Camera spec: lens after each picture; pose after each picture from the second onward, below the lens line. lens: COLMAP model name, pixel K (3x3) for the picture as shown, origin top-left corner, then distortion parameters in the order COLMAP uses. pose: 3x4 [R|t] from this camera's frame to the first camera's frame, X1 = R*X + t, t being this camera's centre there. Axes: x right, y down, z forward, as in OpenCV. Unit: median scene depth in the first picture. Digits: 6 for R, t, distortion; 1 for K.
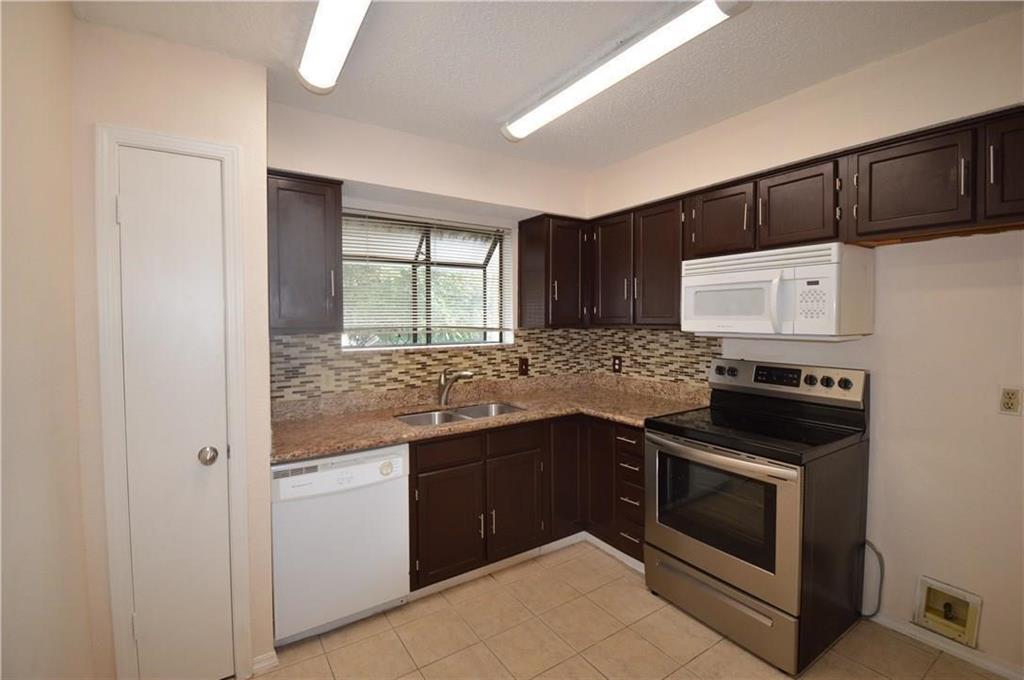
lens RADIAL K [[460.3, 0, 512.0], [0, 460.3, 340.0], [0, 0, 1]] dist [-0.002224, -0.000255]
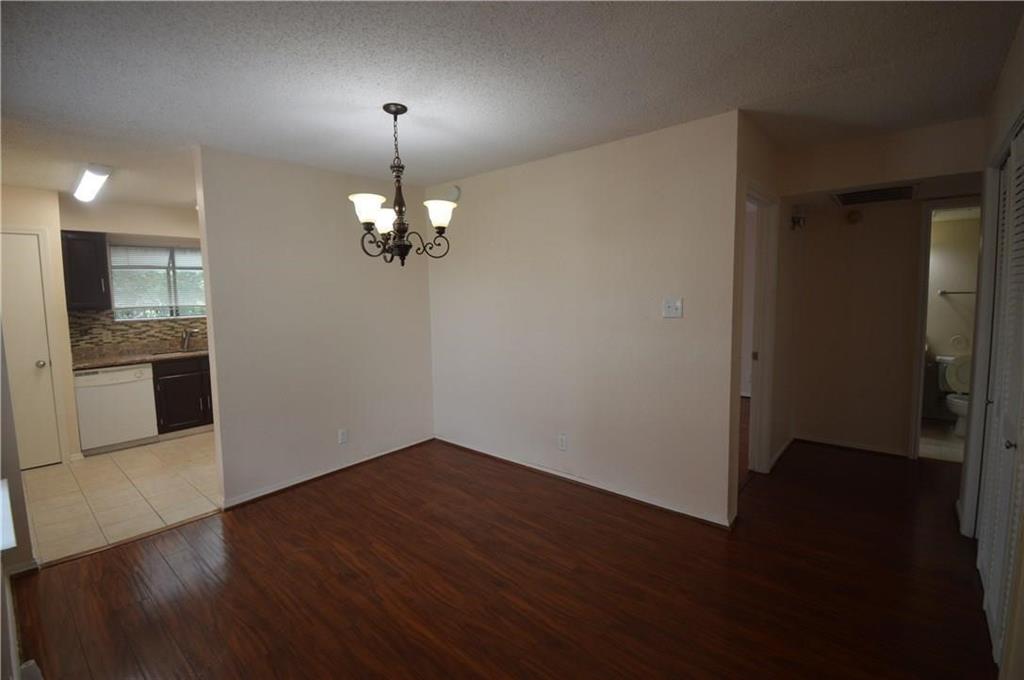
lens RADIAL K [[474.3, 0, 512.0], [0, 474.3, 340.0], [0, 0, 1]] dist [-0.021989, -0.000511]
pose [[0.963218, -0.038890, 0.265891, 0.645476], [0.024318, 0.998027, 0.057880, 0.032503], [-0.267617, -0.049285, 0.962264, -1.196881]]
